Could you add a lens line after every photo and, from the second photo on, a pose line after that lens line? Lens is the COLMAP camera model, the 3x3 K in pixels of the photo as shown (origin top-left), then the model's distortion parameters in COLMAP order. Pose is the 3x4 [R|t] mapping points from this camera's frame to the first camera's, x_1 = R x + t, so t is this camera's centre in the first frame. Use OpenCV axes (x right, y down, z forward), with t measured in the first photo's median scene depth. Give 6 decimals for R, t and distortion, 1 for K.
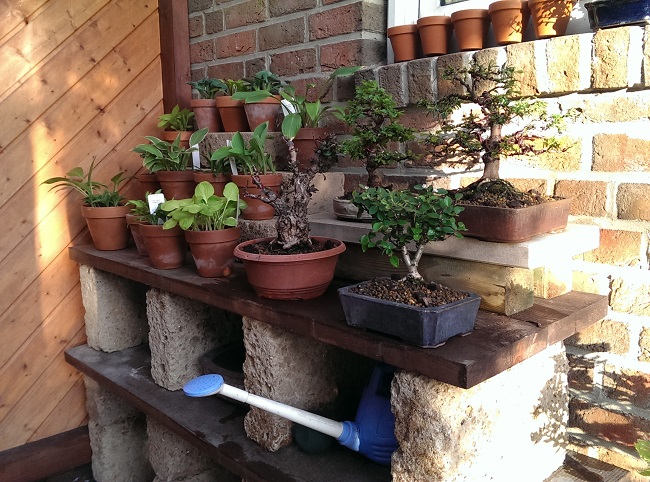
lens RADIAL K [[603.3, 0, 325.0], [0, 603.3, 239.9], [0, 0, 1]] dist [0.108297, 0.000000]
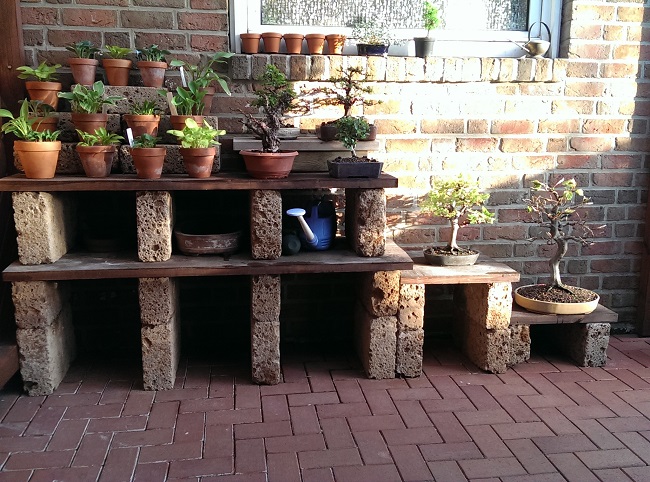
lens RADIAL K [[603.3, 0, 324.9], [0, 603.3, 241.3], [0, 0, 1]] dist [0.108297, 0.000000]
pose [[0.592092, -0.141718, 0.793311, -1.182440], [0.113309, 0.989277, 0.092157, 0.105118], [-0.797865, 0.035323, 0.601801, -0.211303]]
